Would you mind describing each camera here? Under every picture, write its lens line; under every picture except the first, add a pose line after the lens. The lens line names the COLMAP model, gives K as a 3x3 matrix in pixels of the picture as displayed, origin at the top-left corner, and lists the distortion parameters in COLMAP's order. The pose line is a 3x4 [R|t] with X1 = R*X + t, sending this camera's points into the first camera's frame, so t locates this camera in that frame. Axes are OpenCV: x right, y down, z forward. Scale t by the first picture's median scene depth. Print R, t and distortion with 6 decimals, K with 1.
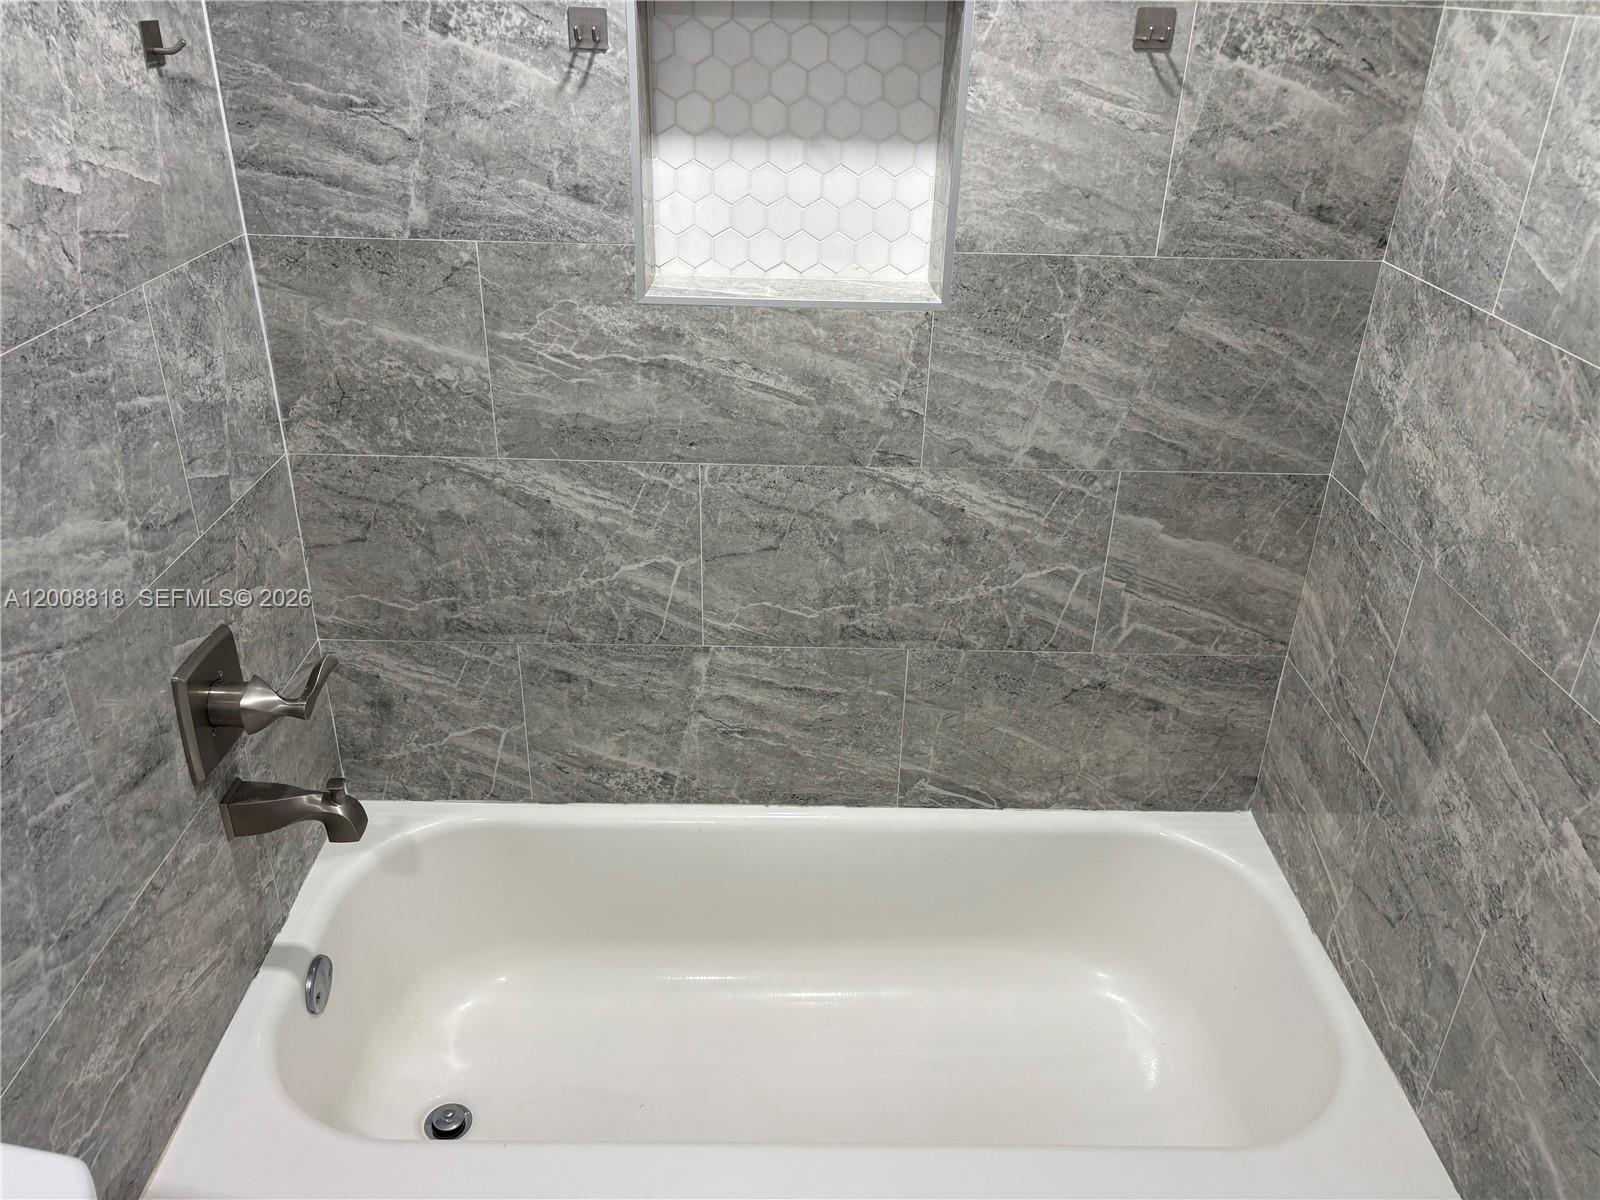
lens RADIAL K [[1217.8, 0, 803.7], [0, 1217.8, 608.7], [0, 0, 1]] dist [0.036920, -0.041673]
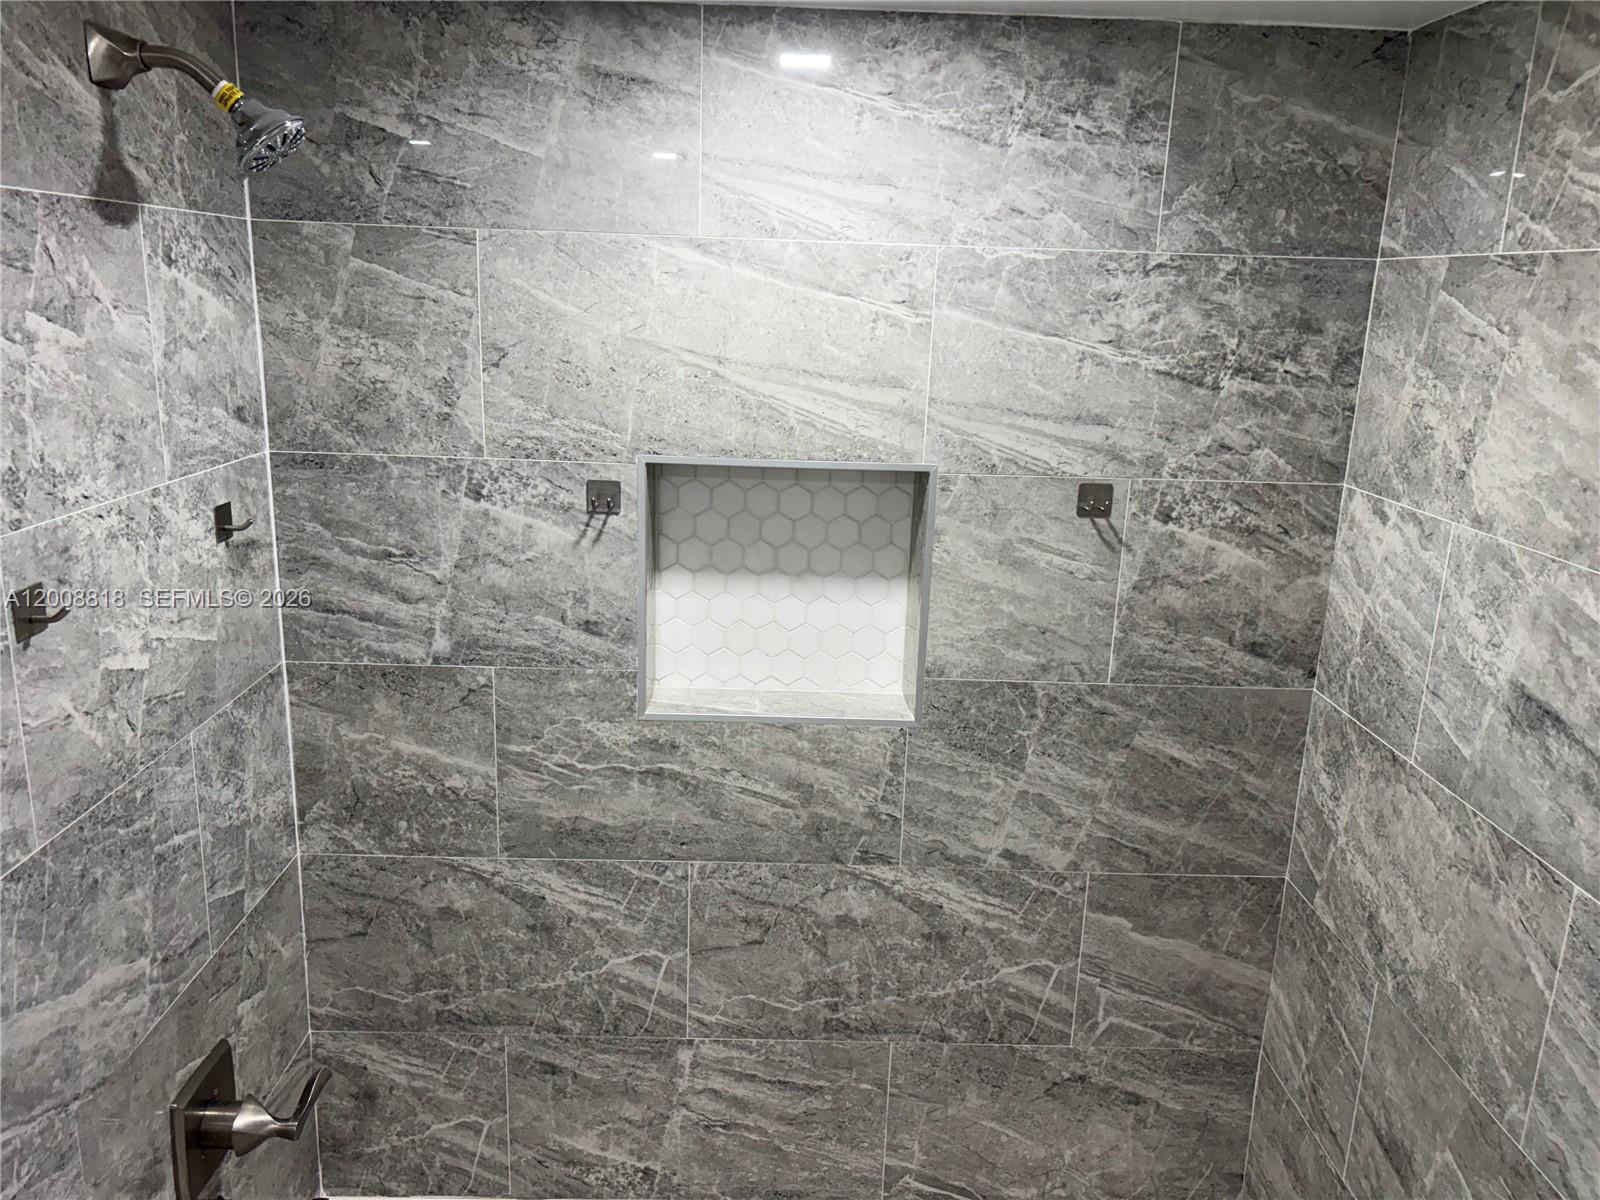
lens RADIAL K [[1217.8, 0, 797.8], [0, 1217.8, 607.5], [0, 0, 1]] dist [0.036920, -0.041673]
pose [[0.999954, 0.005776, 0.007660, -0.001417], [-0.003926, 0.974902, -0.222601, -0.108042], [-0.008754, 0.222561, 0.974880, -0.086548]]
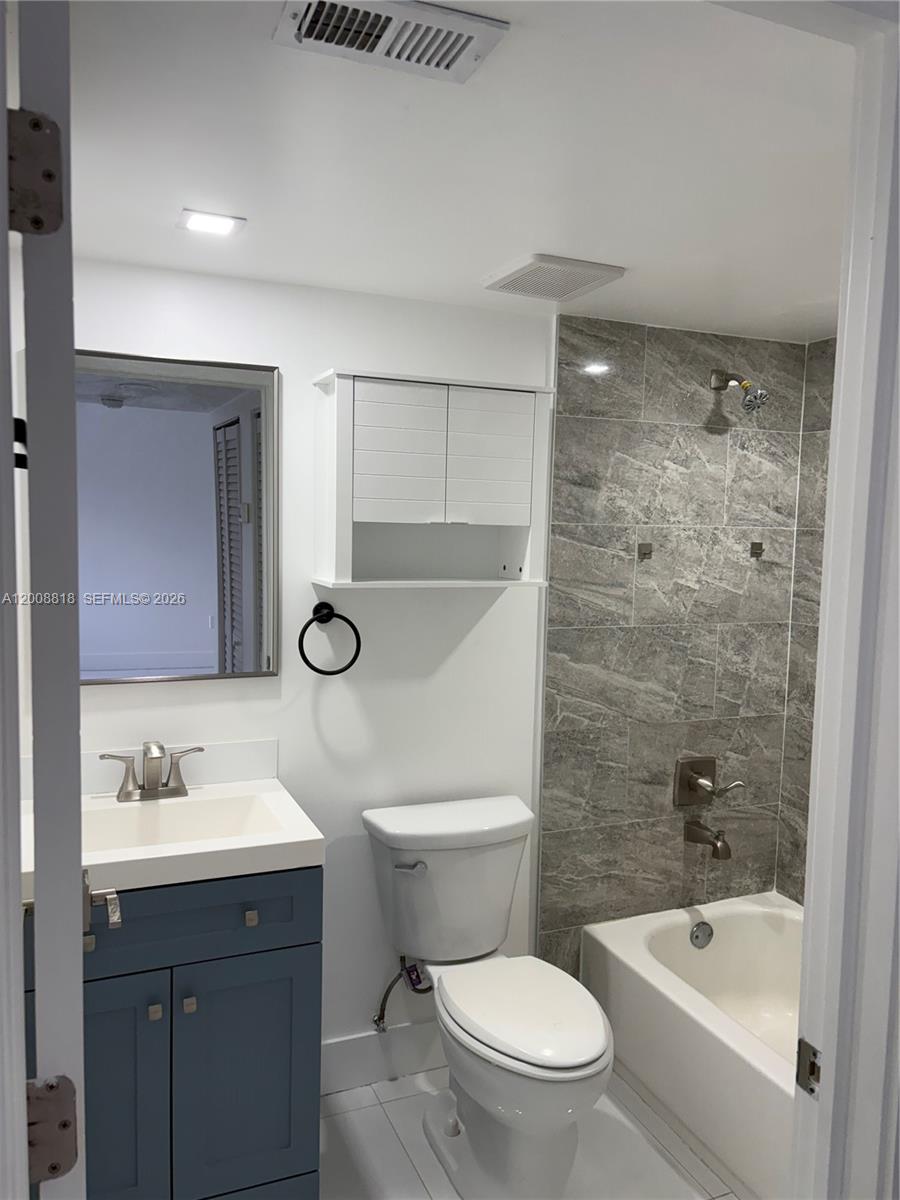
lens RADIAL K [[913.4, 0, 451.8], [0, 913.4, 605.3], [0, 0, 1]] dist [0.036920, -0.041673]
pose [[0.372809, 0.073526, -0.924991, 1.001769], [-0.442630, 0.890221, -0.107635, 0.169470], [0.815532, 0.449556, 0.364427, -0.256378]]
